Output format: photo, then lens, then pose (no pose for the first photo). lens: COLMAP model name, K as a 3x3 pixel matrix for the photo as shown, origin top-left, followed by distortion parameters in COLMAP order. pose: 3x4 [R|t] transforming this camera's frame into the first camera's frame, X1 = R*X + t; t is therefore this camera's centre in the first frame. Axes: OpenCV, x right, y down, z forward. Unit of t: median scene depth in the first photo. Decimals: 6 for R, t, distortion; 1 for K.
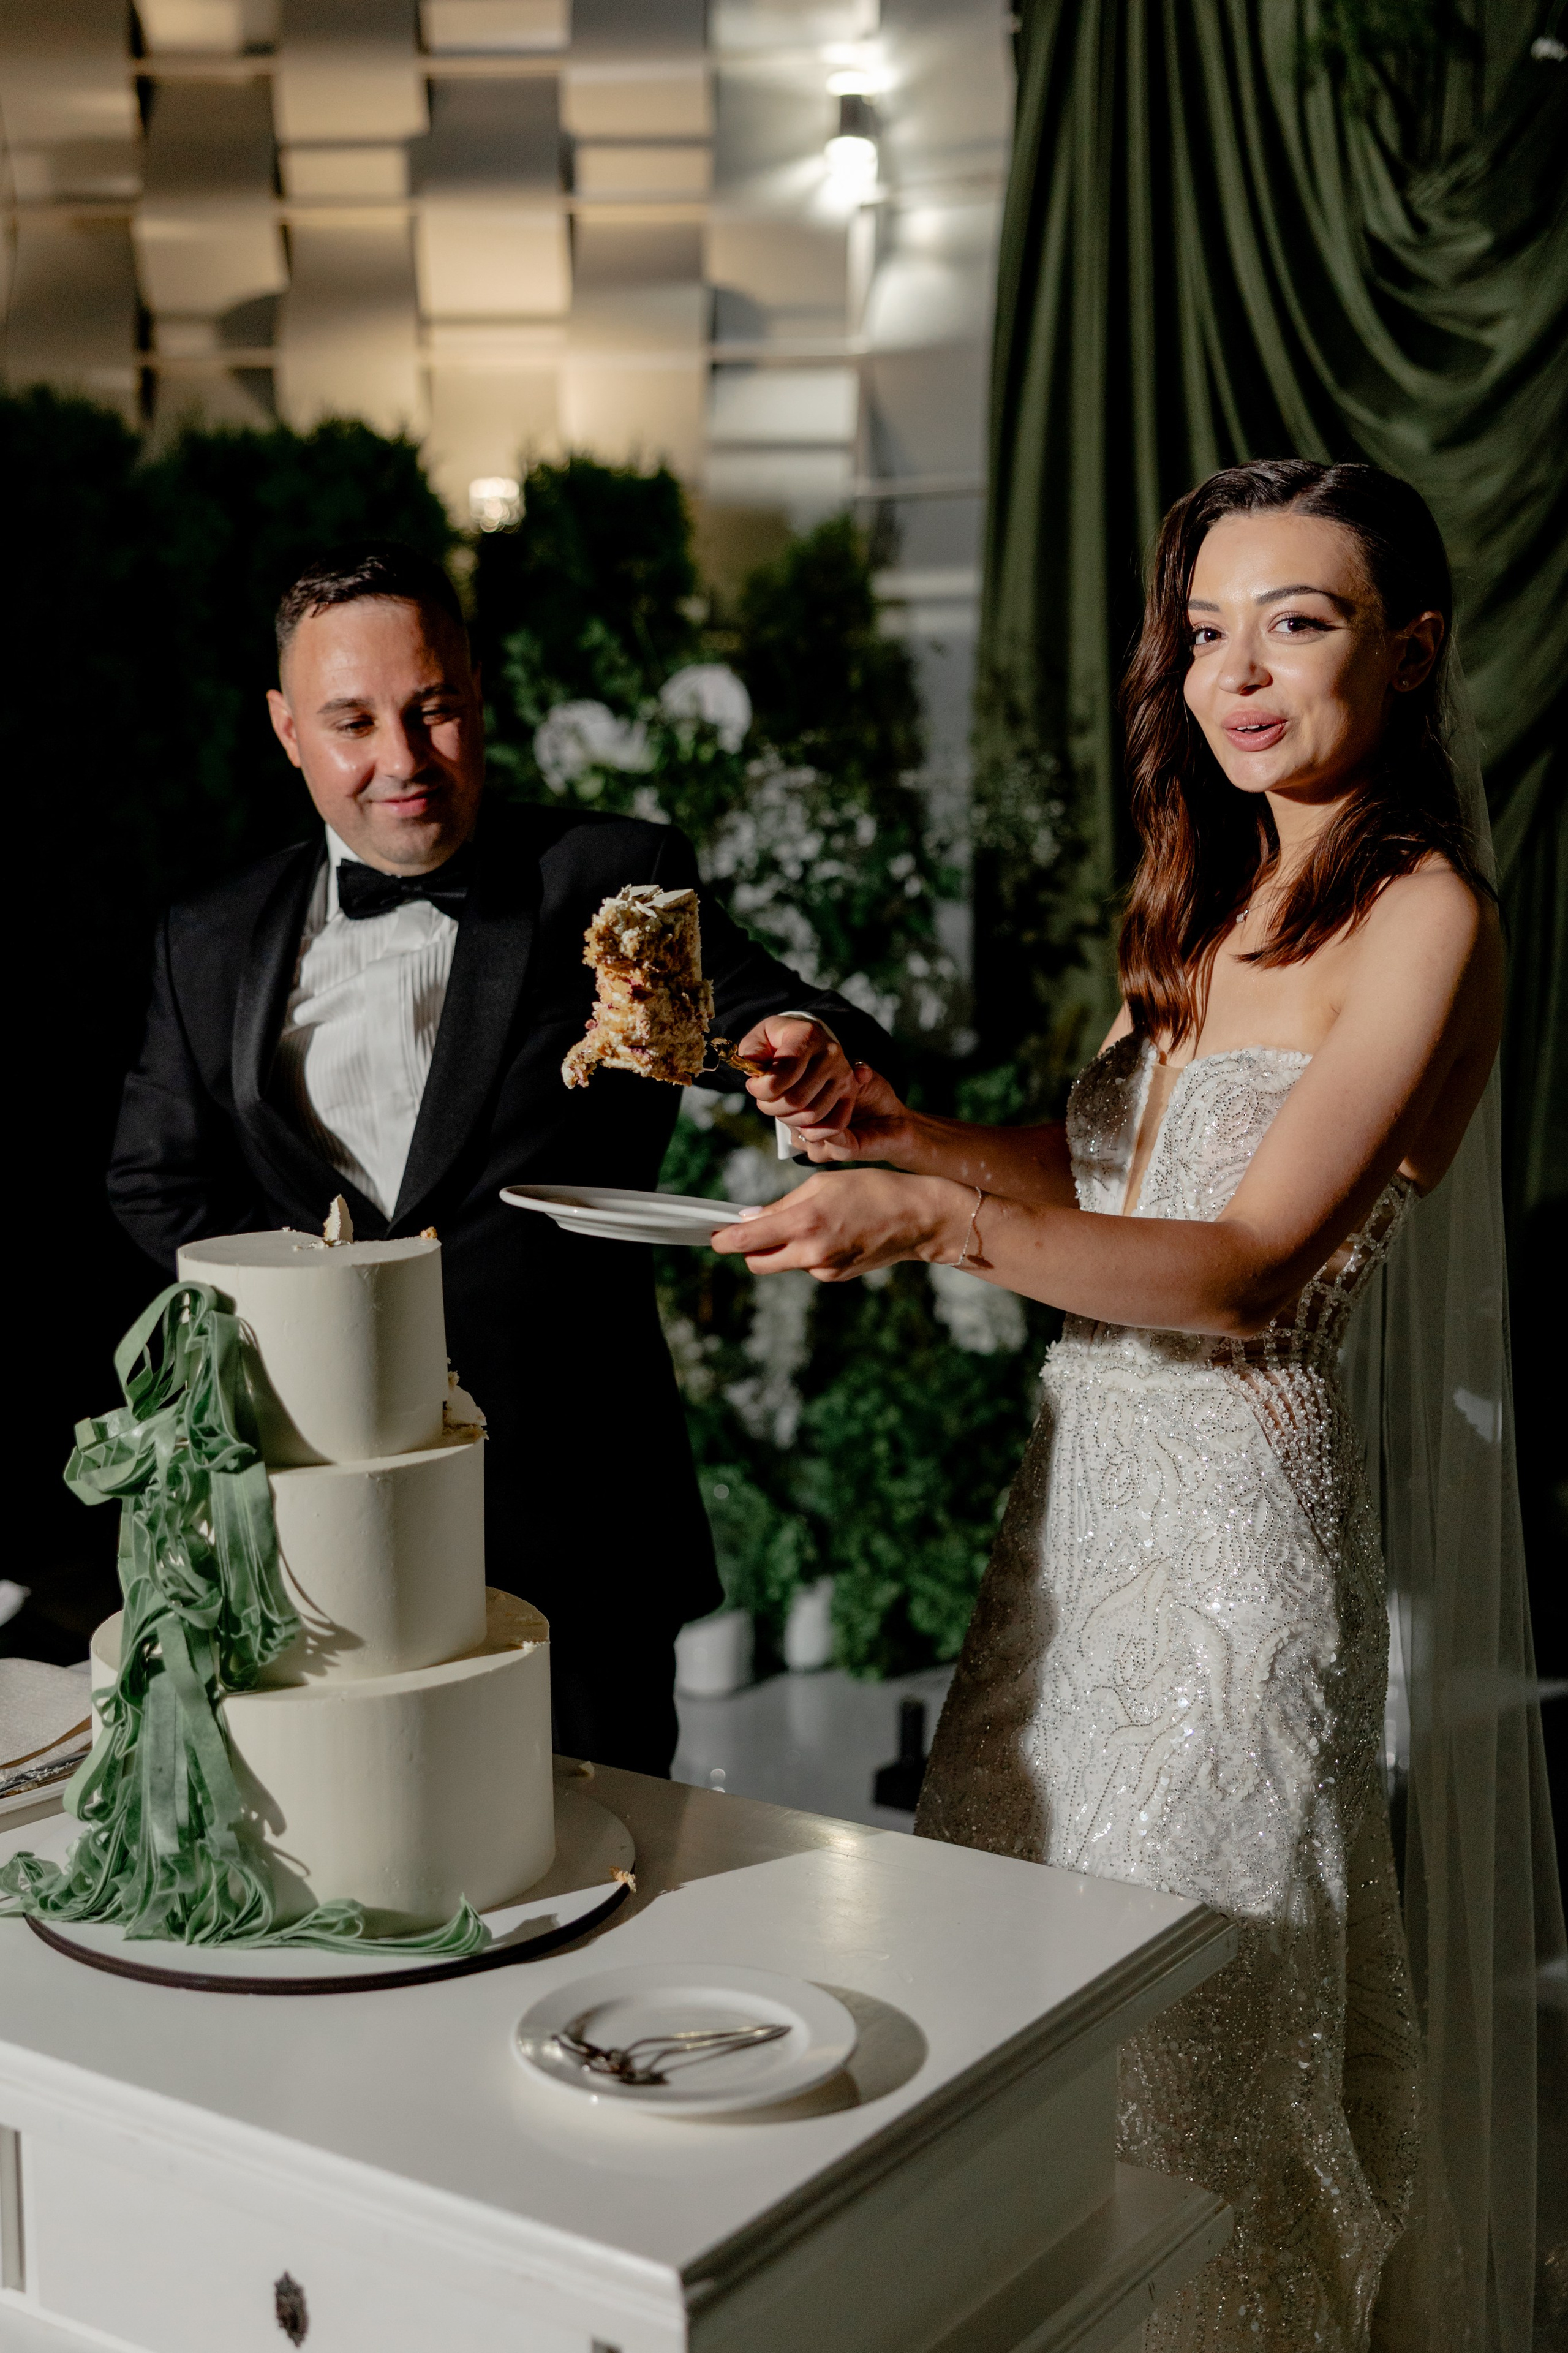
lens RADIAL K [[2856.0, 0, 784.0], [0, 2856.0, 1176.5], [0, 0, 1]] dist [0.009659, -0.026053]
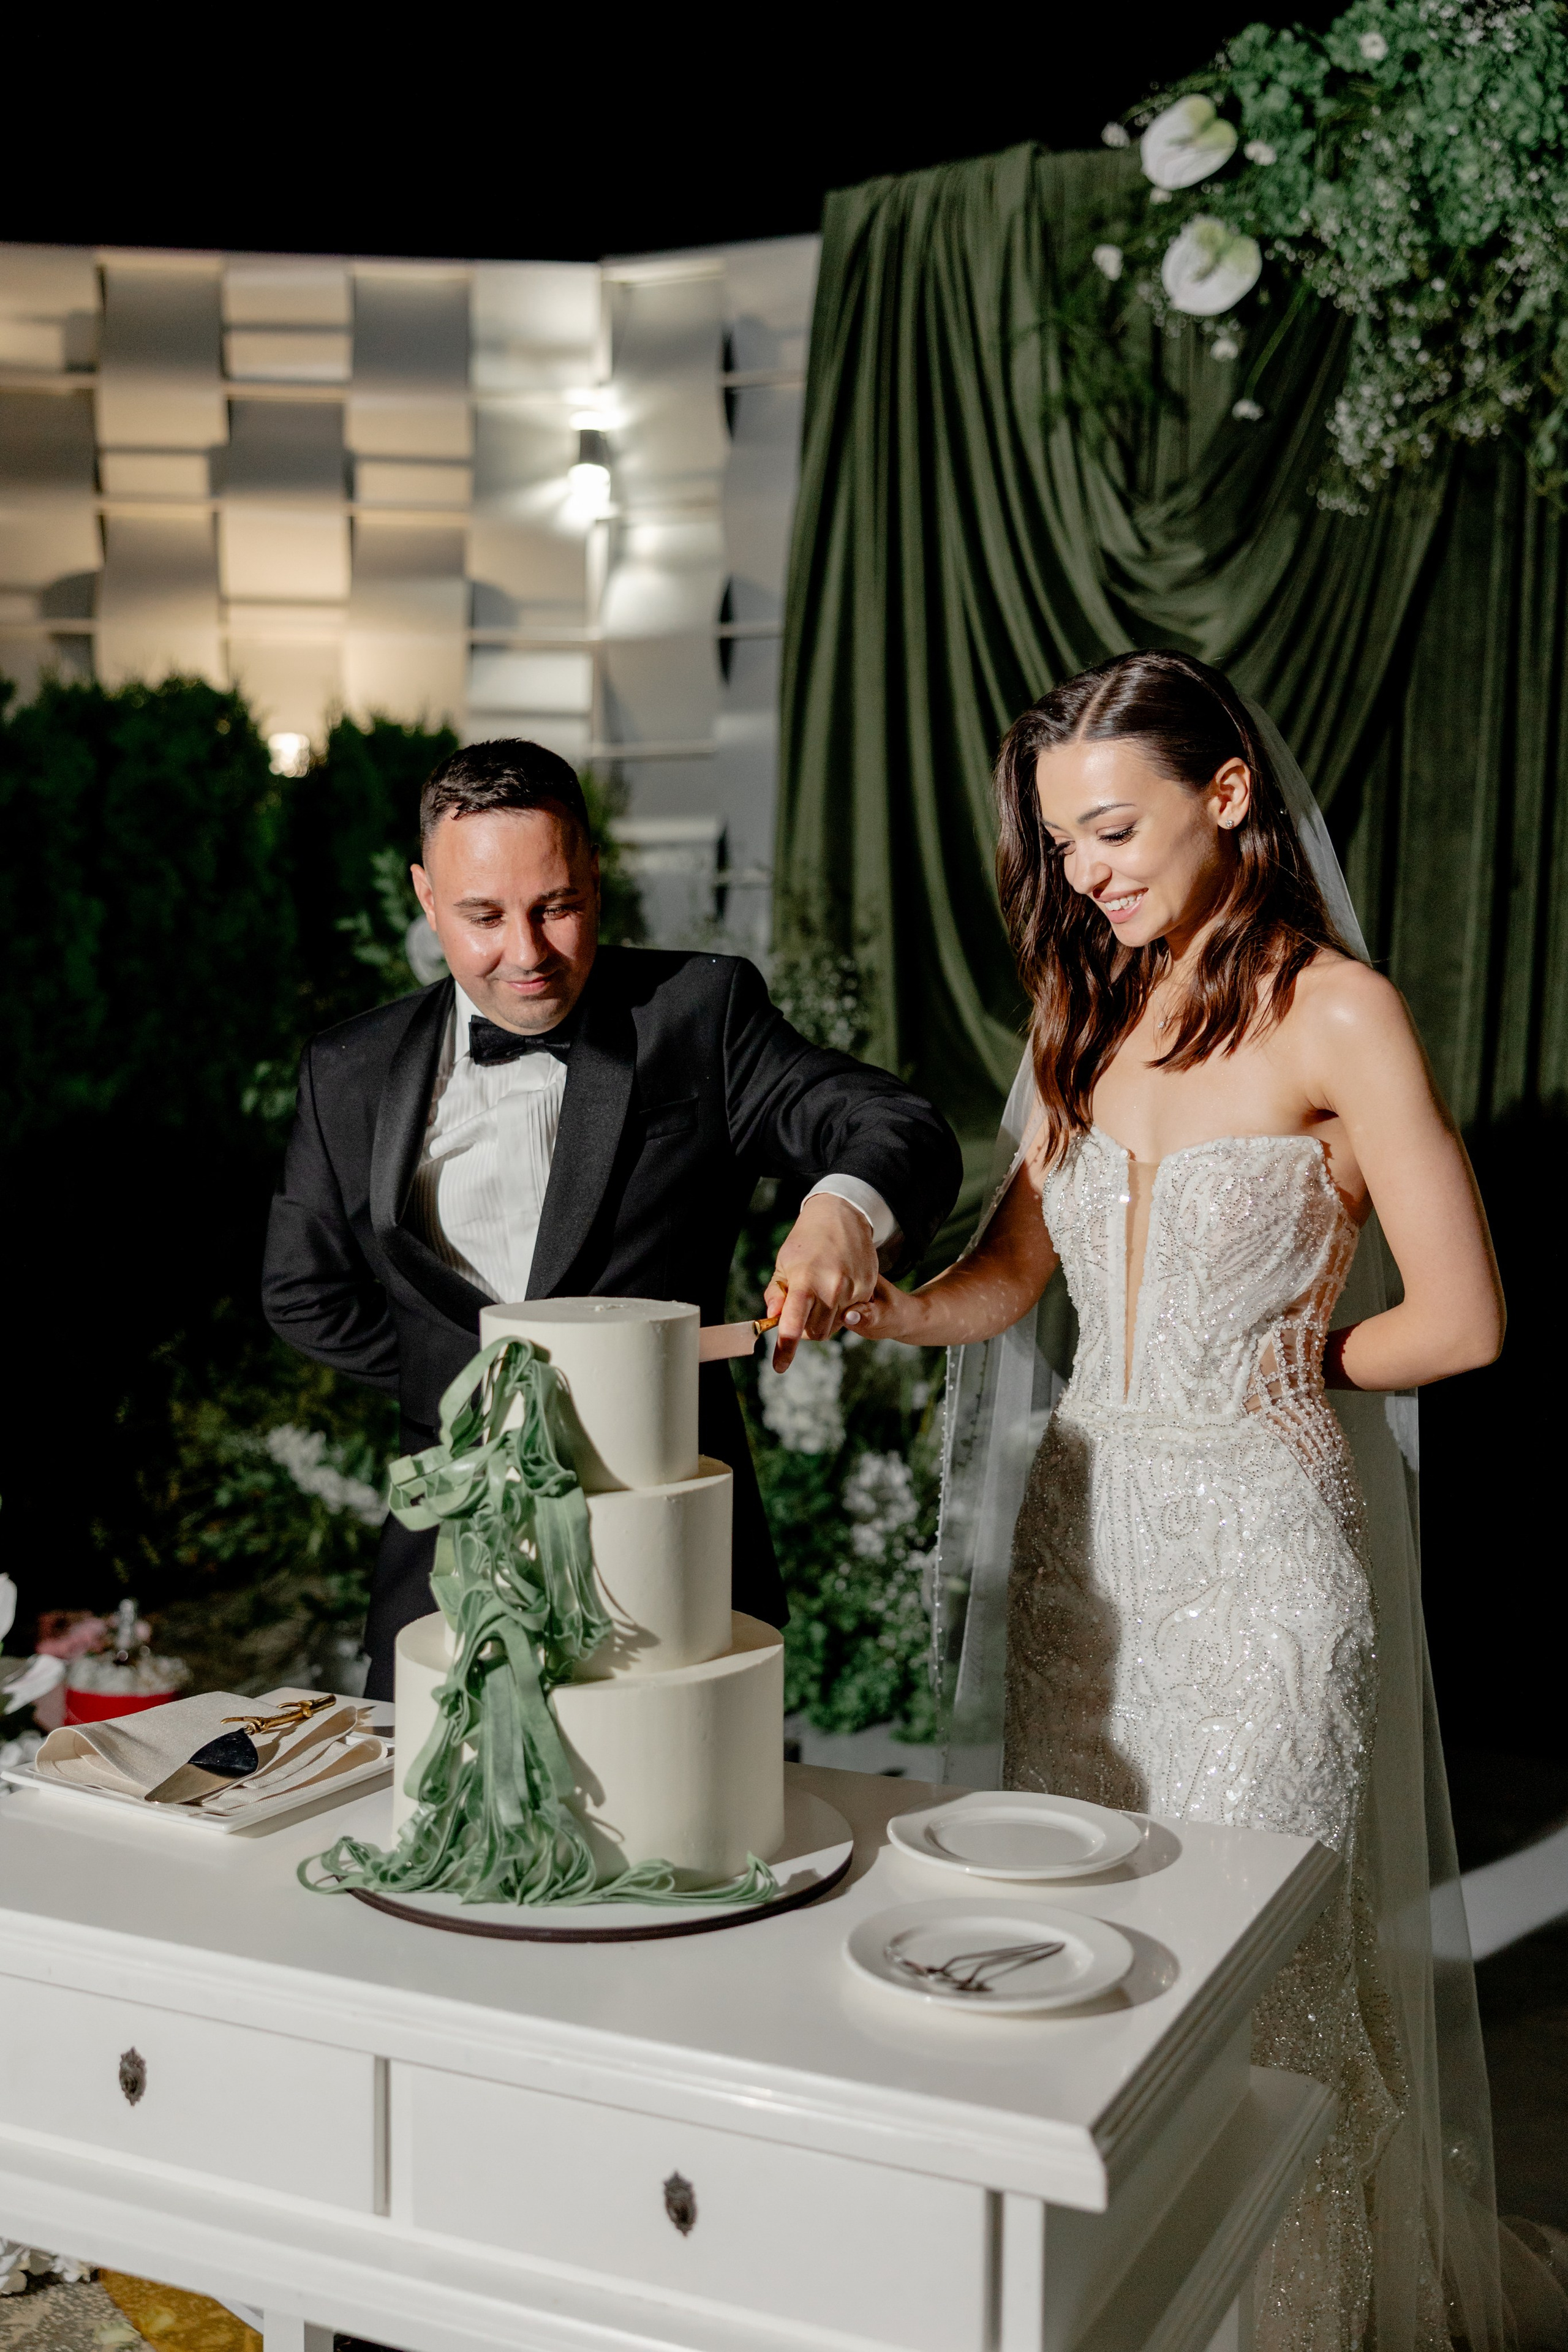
lens RADIAL K [[2408.2, 0, 811.0], [0, 2408.2, 1195.7], [0, 0, 1]] dist [-0.009499, 0.016999]
pose [[0.987454, 0.000055, 0.157906, -0.103385], [0.009535, 0.998155, -0.059972, 0.017052], [-0.157618, 0.060726, 0.985631, -0.000243]]
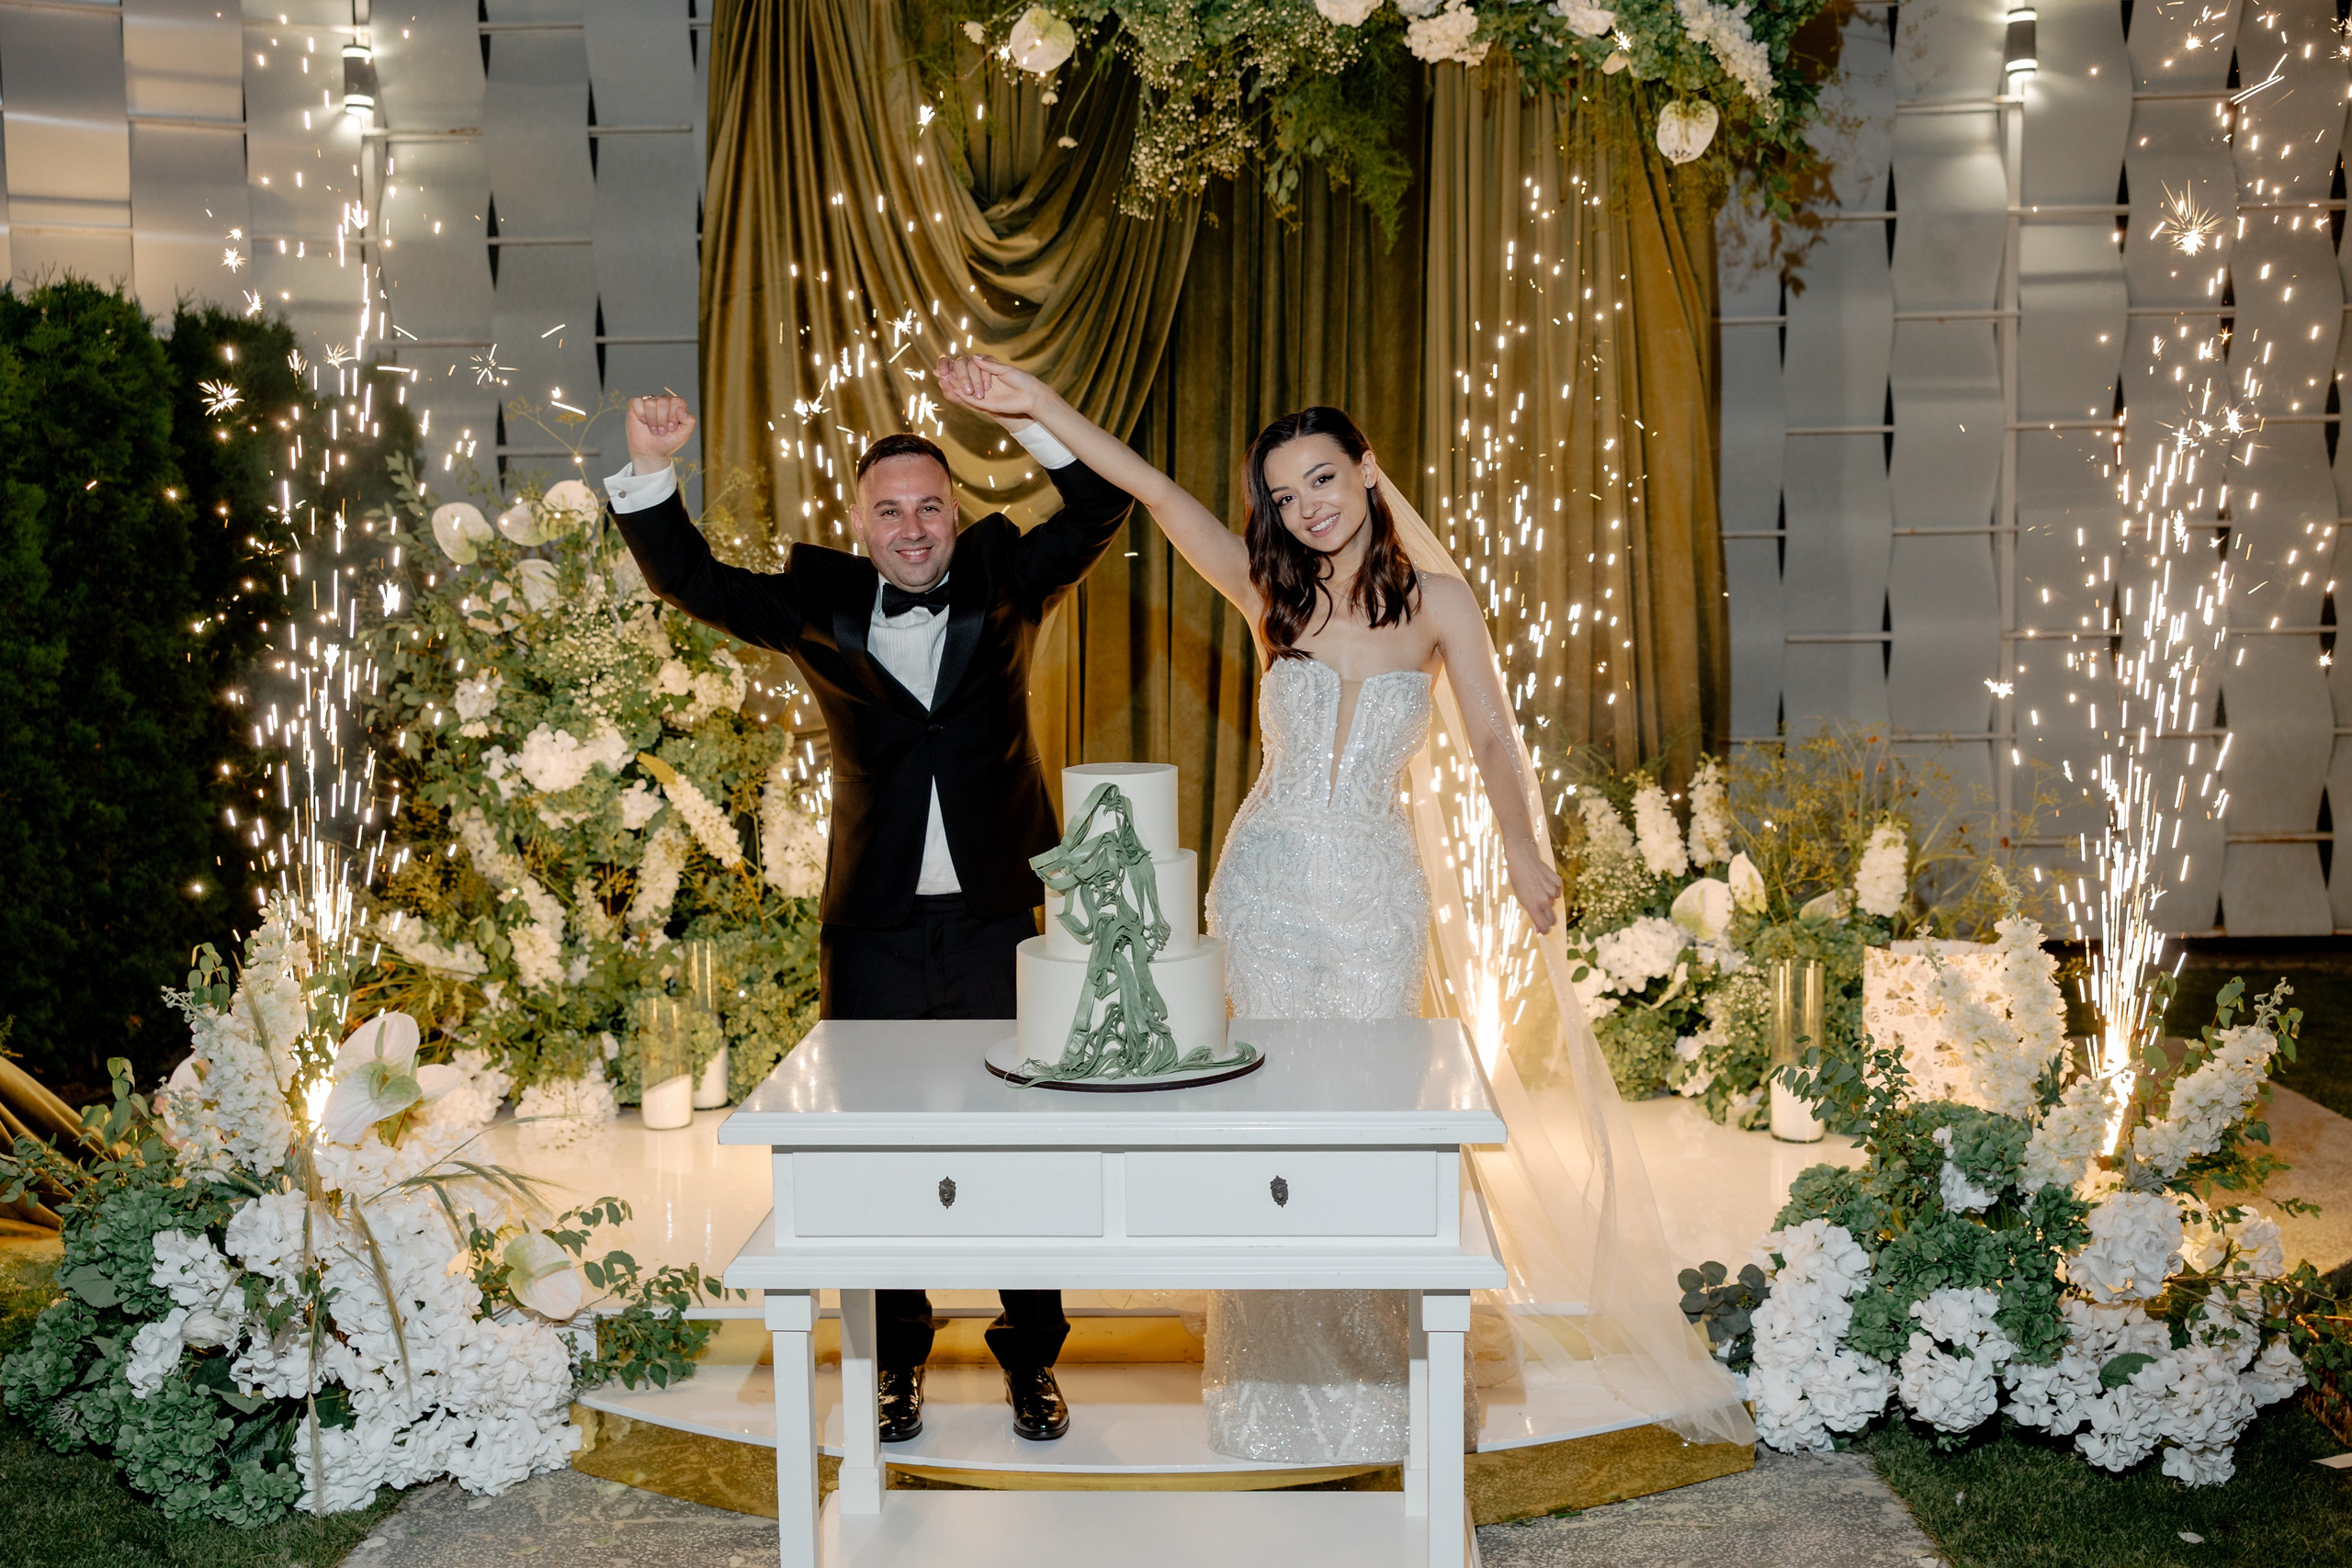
lens RADIAL K [[2156.9, 0, 1185.2], [0, 2156.9, 769.0], [0, 0, 1]] dist [-0.000291, 0.004487]
pose [[0.857122, -0.062056, 0.511361, -0.433389], [0.078597, 0.996848, -0.010770, 0.020564], [-0.509081, 0.049423, 0.859298, -0.205794]]
